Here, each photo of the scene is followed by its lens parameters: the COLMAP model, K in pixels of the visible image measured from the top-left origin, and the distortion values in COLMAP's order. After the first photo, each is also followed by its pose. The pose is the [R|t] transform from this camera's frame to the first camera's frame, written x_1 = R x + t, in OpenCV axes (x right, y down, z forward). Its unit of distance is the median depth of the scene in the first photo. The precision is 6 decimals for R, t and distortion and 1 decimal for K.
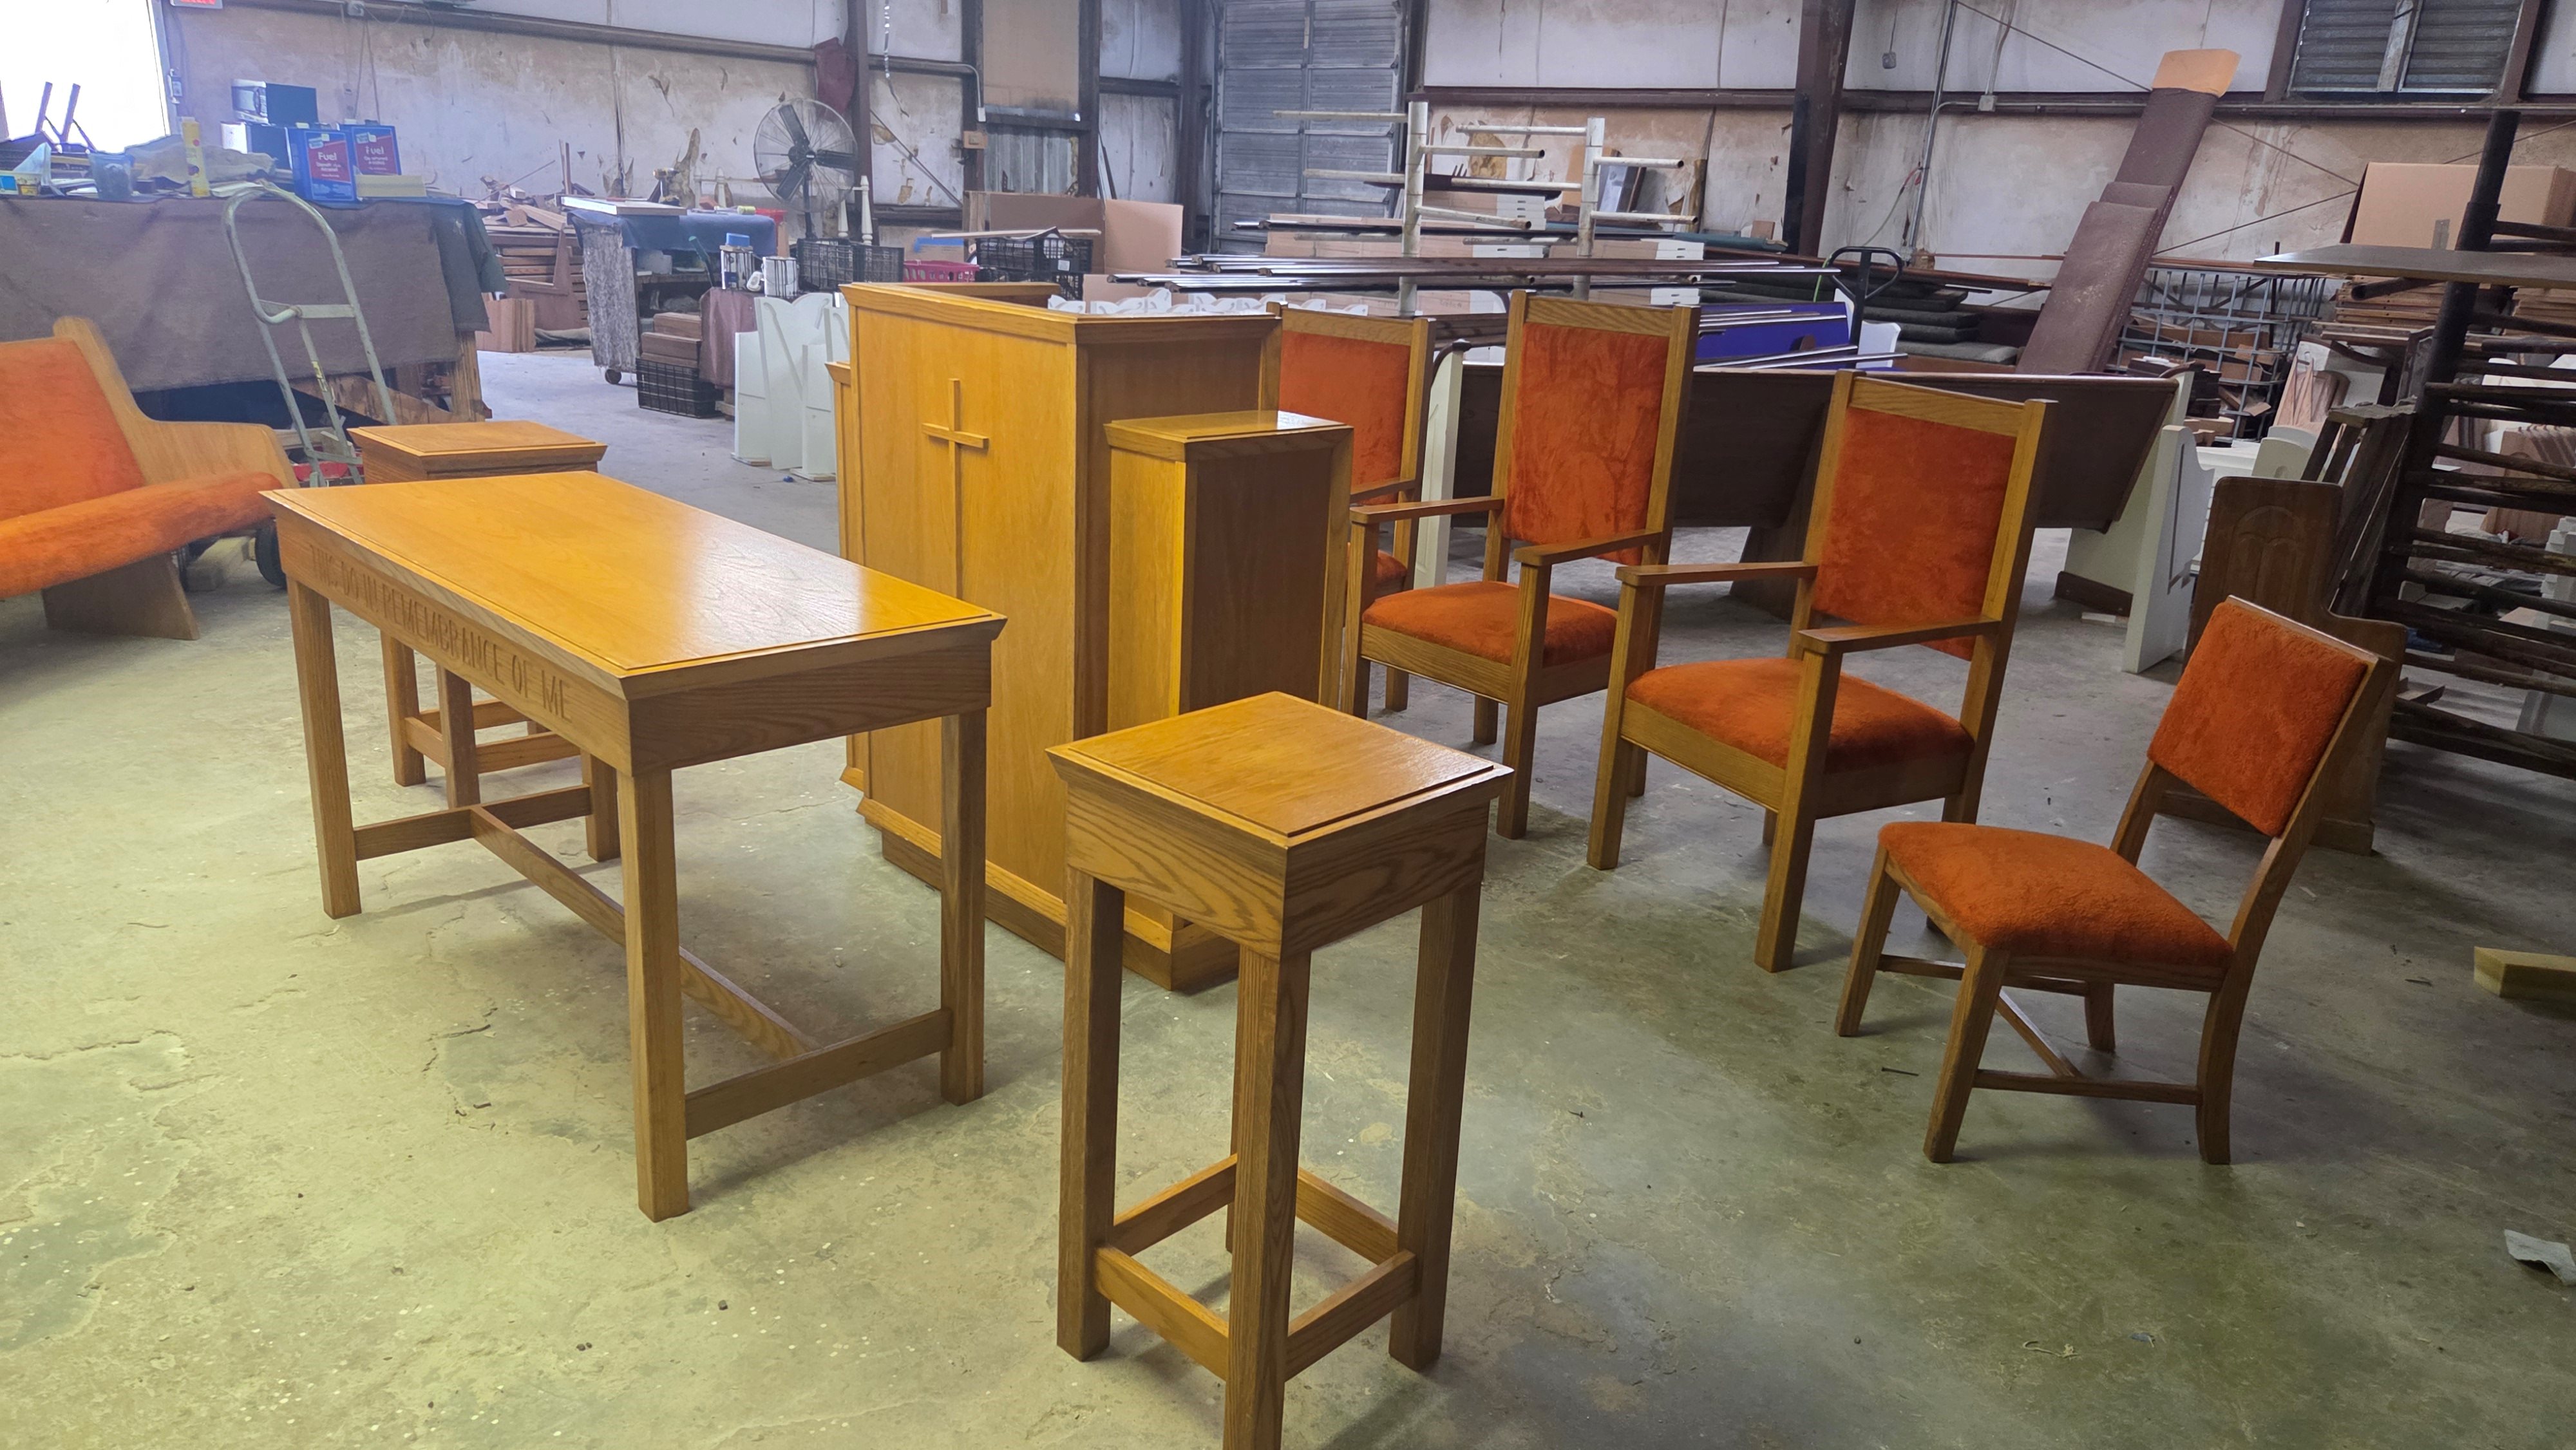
lens RADIAL K [[1713.1, 0, 1298.4], [0, 1713.1, 728.5], [0, 0, 1]] dist [0.080830, -0.066064]
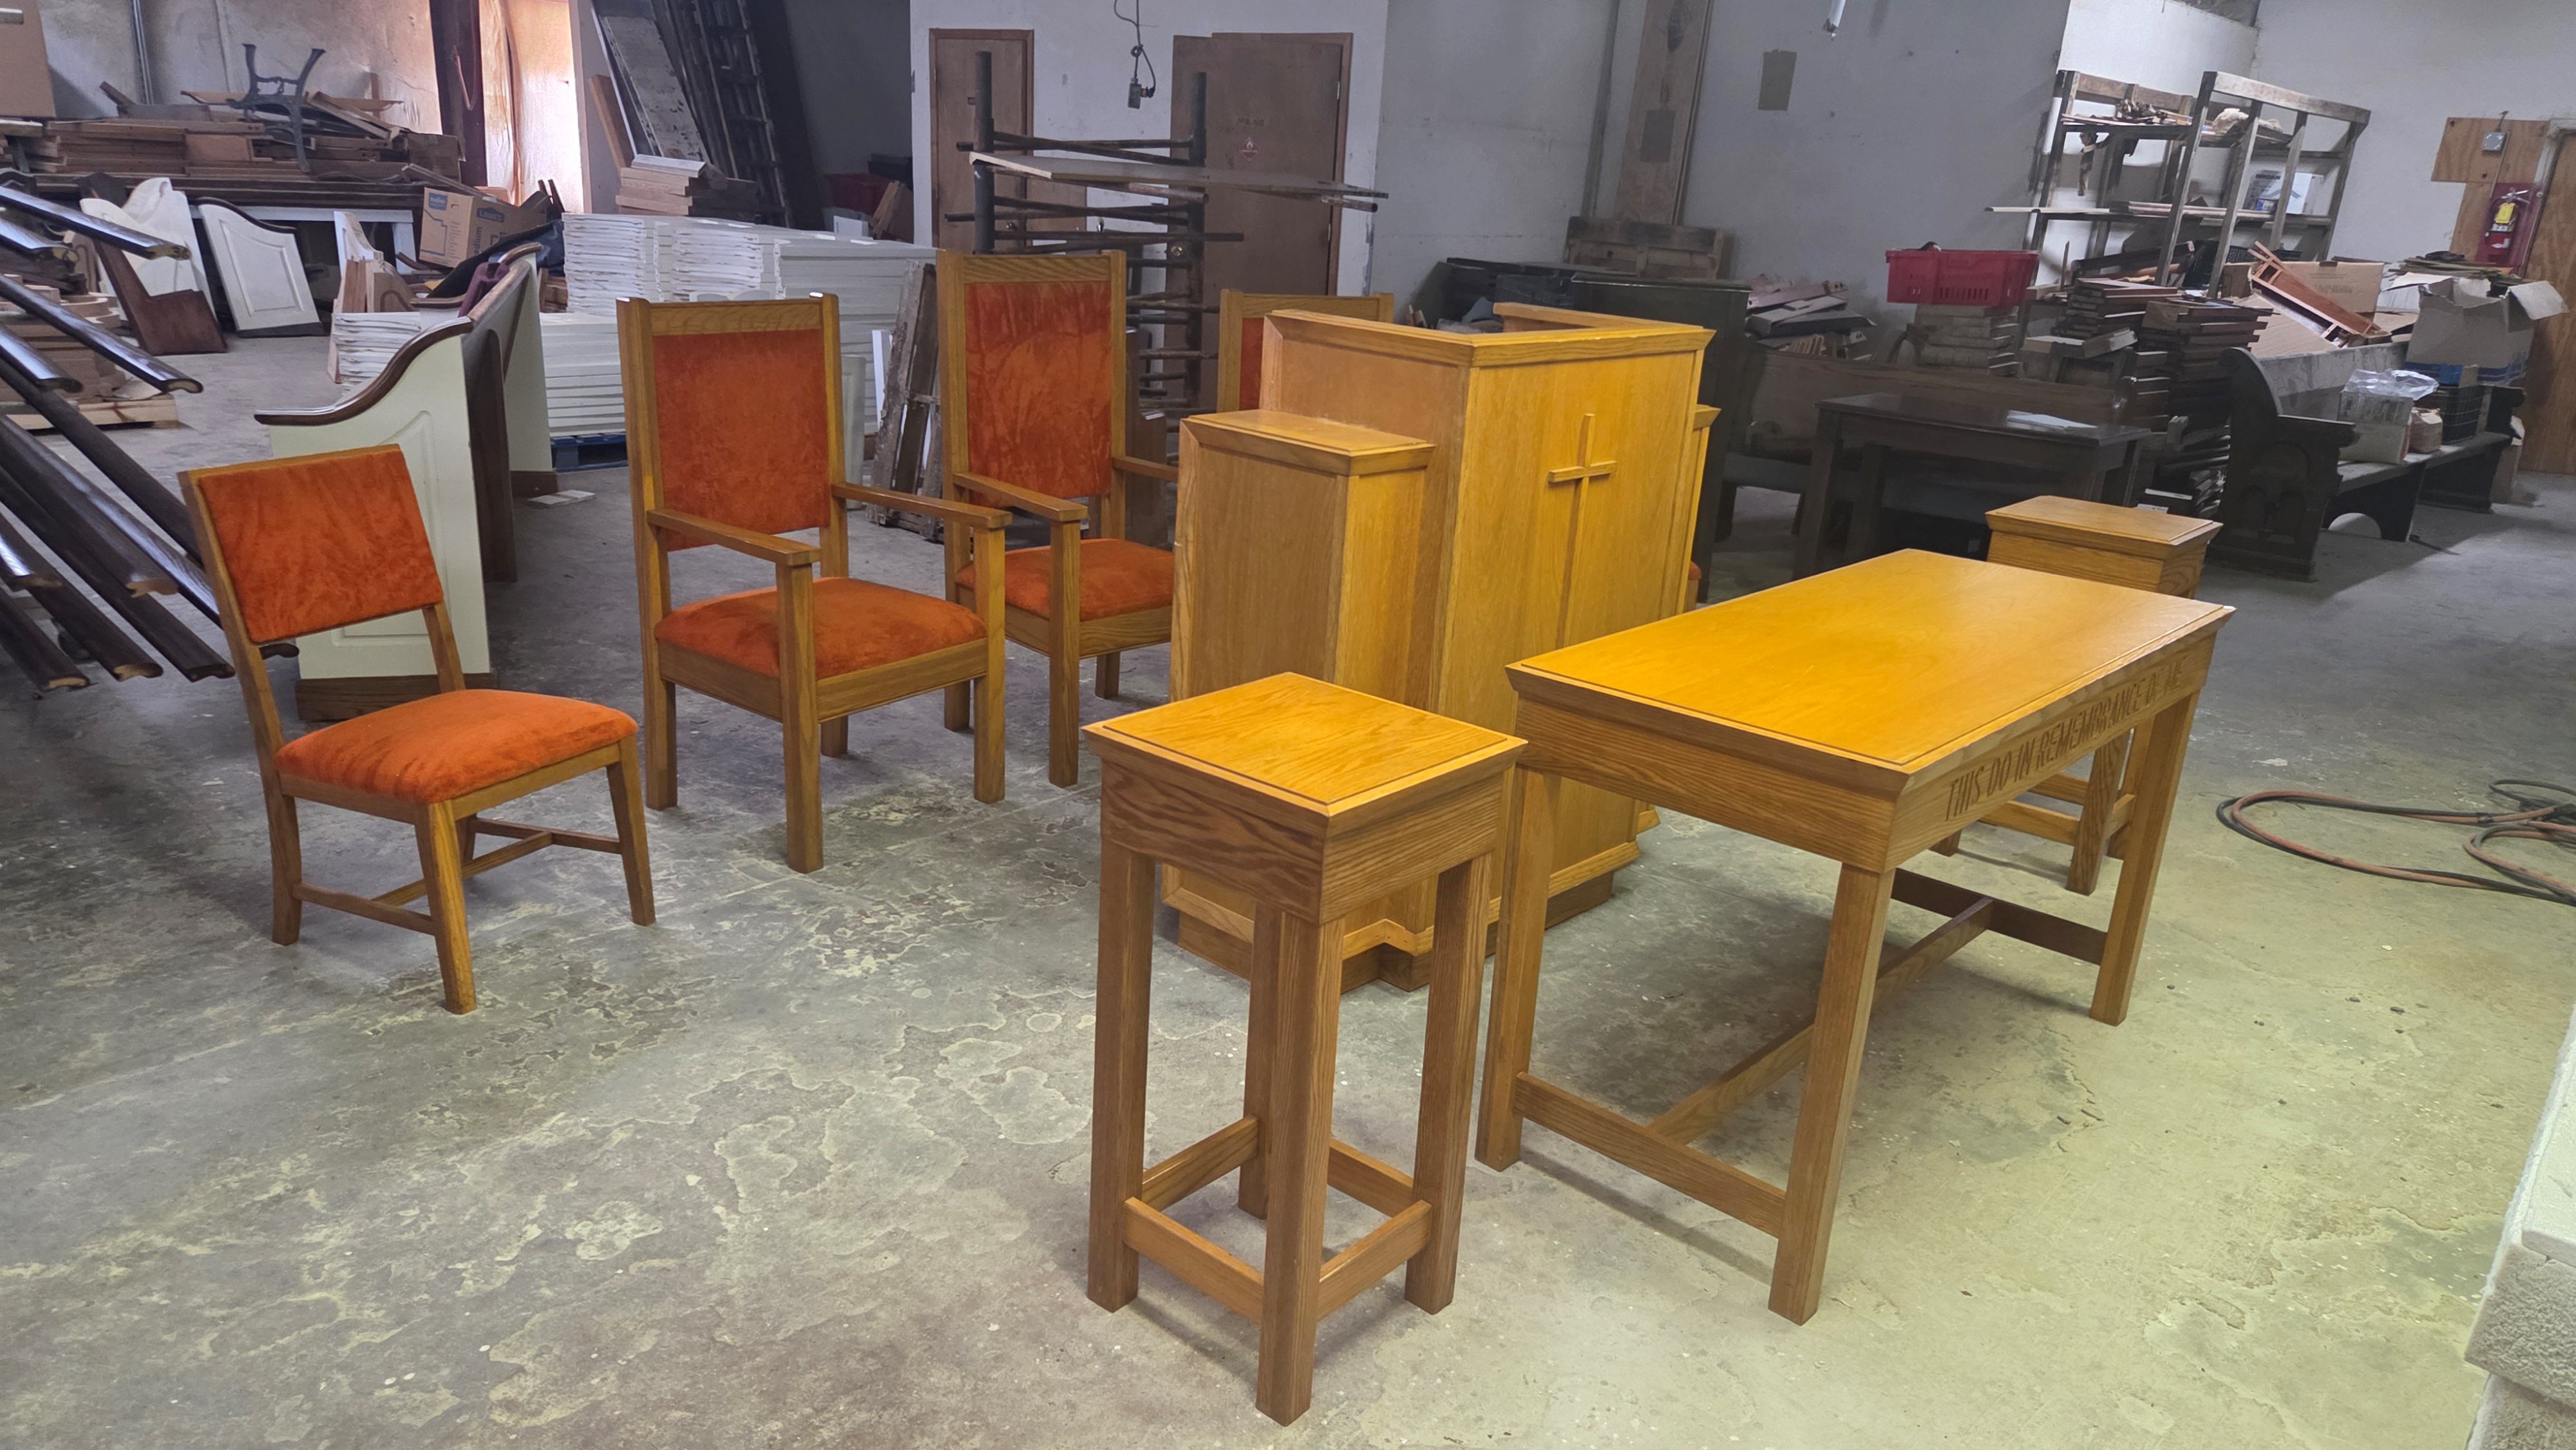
lens RADIAL K [[1718.9, 0, 1272.3], [0, 1718.9, 728.0], [0, 0, 1]] dist [0.080799, -0.064820]
pose [[-0.038721, -0.367800, 0.929098, -0.602714], [0.244626, 0.898014, 0.365690, -0.229338], [-0.968844, 0.241442, 0.055201, 0.597495]]
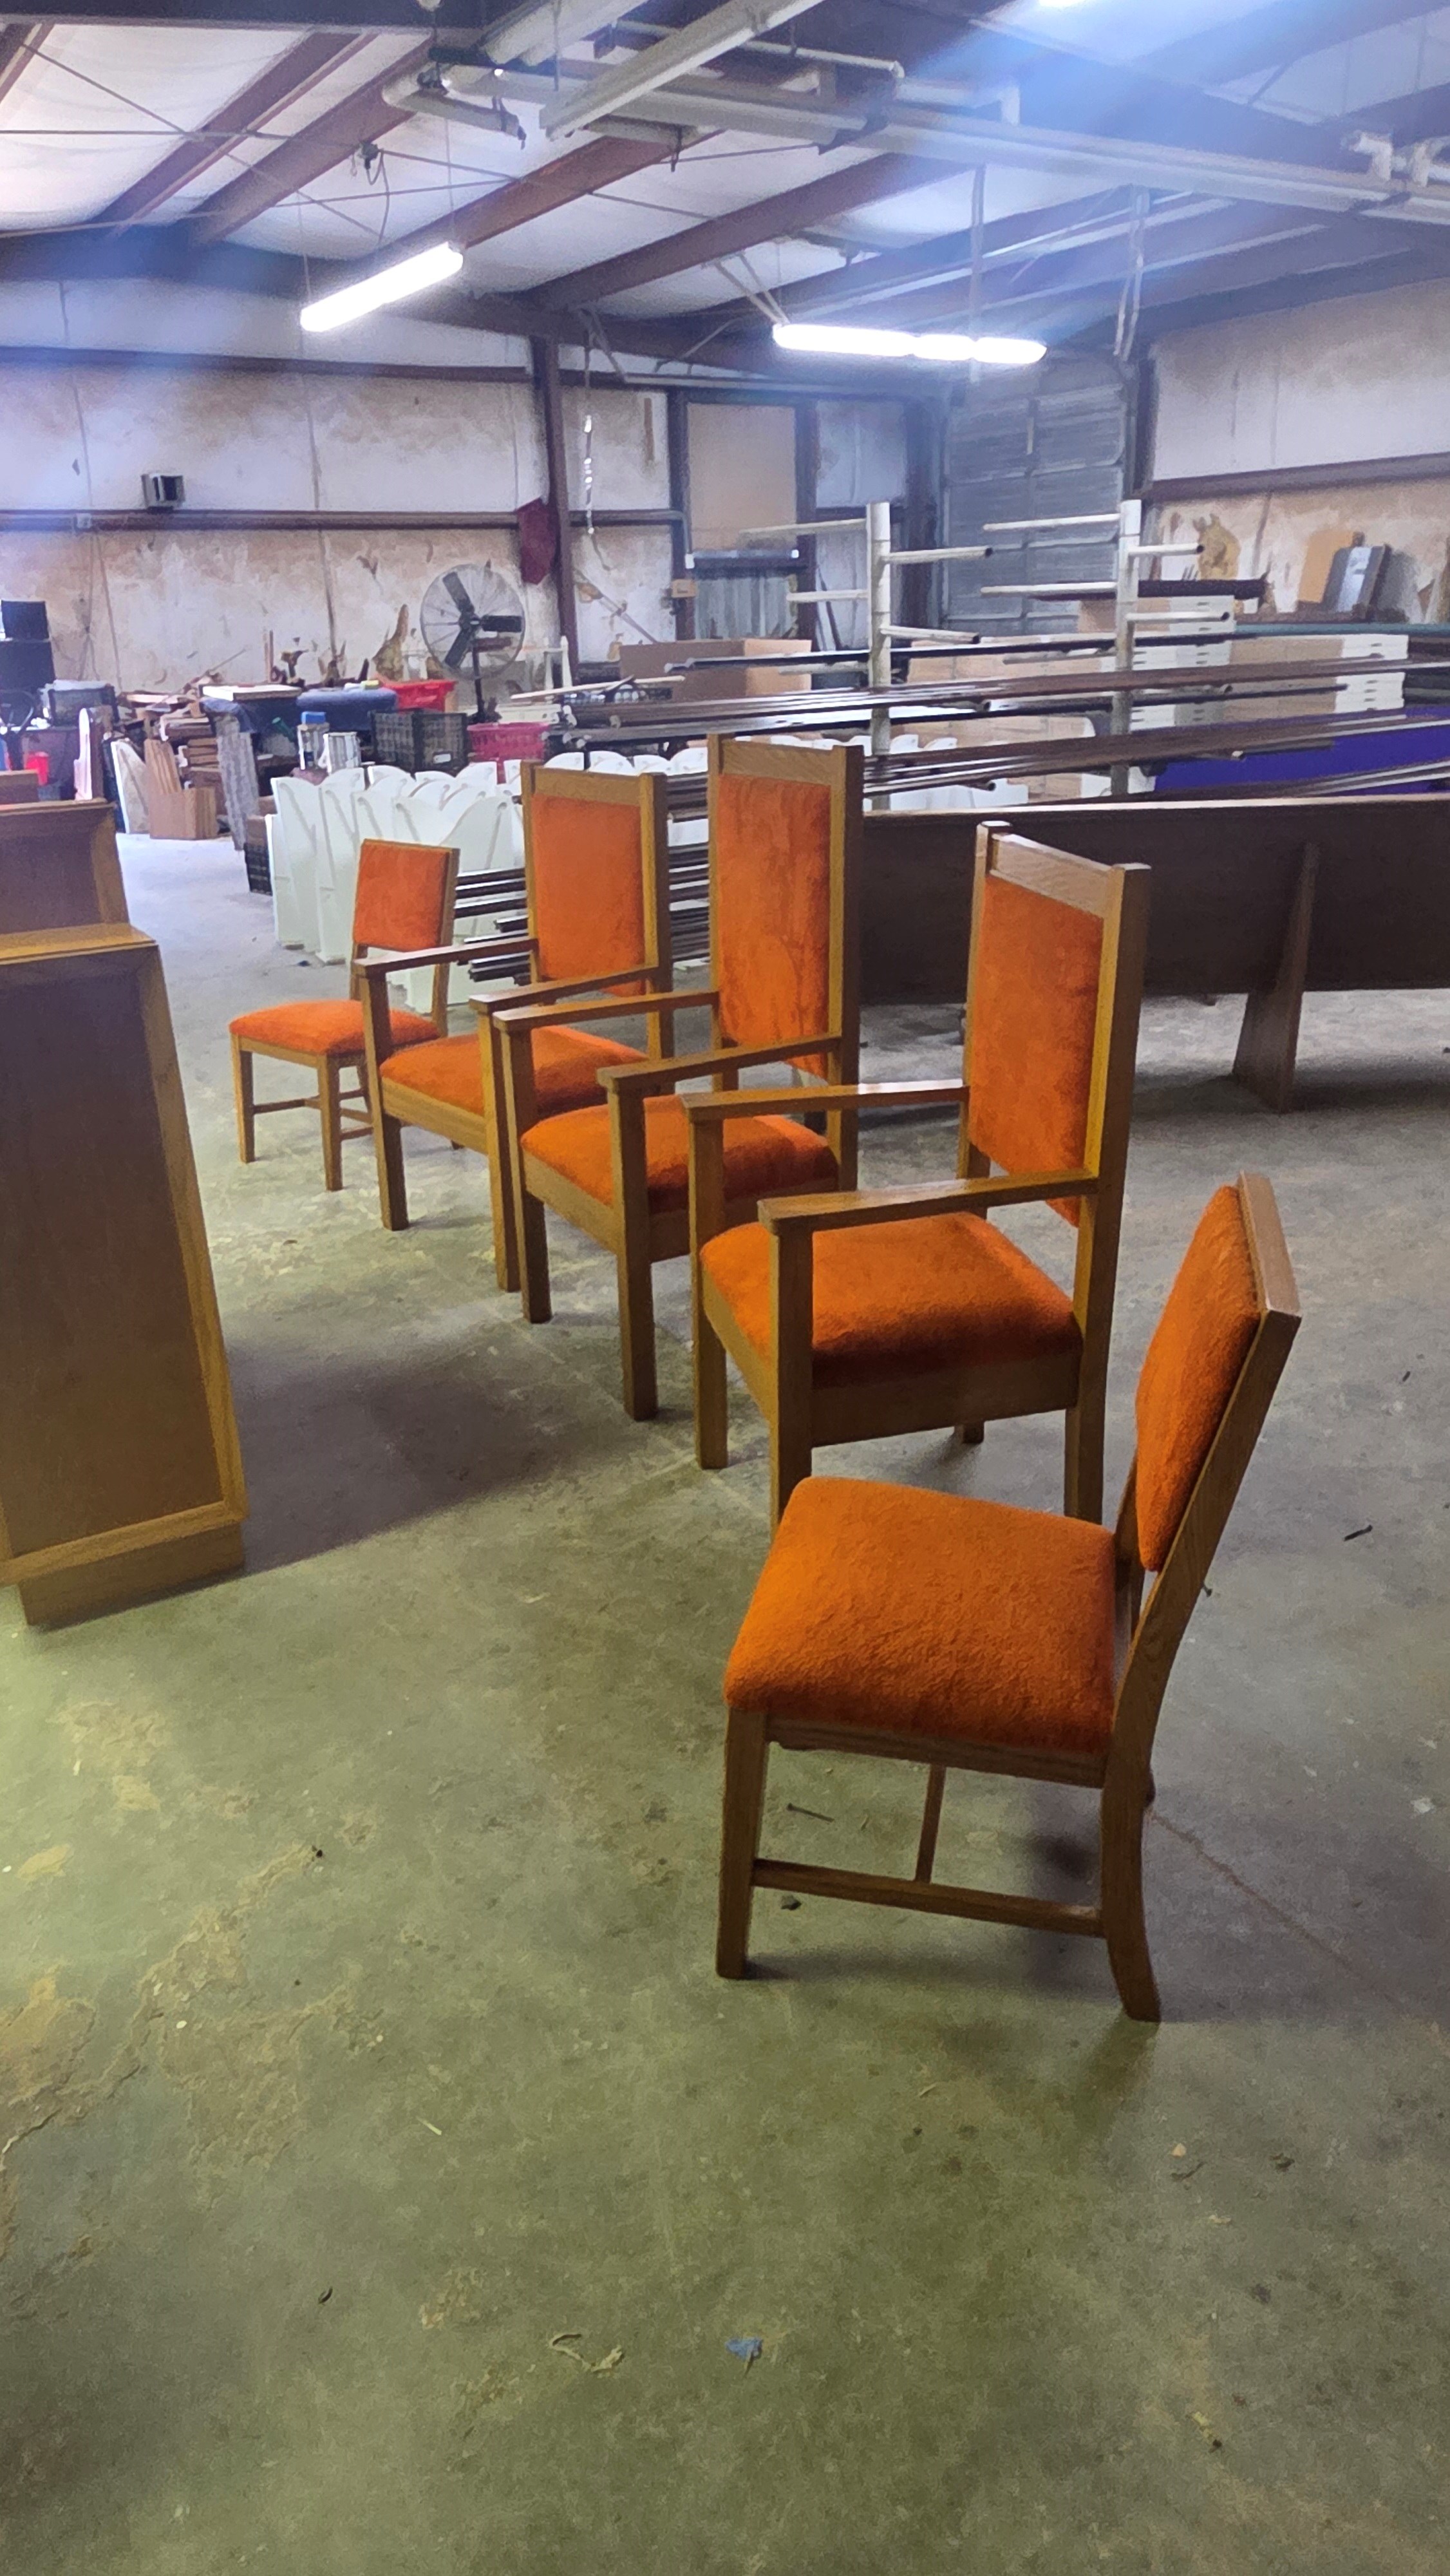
lens RADIAL K [[1683.6, 0, 725.0], [0, 1683.6, 1288.0], [0, 0, 1]] dist [0.011519, 0.001052]
pose [[0.966584, 0.015834, -0.255859, 0.241511], [0.002702, 0.997406, 0.071932, -0.036750], [0.256335, -0.070219, 0.964034, 0.156712]]
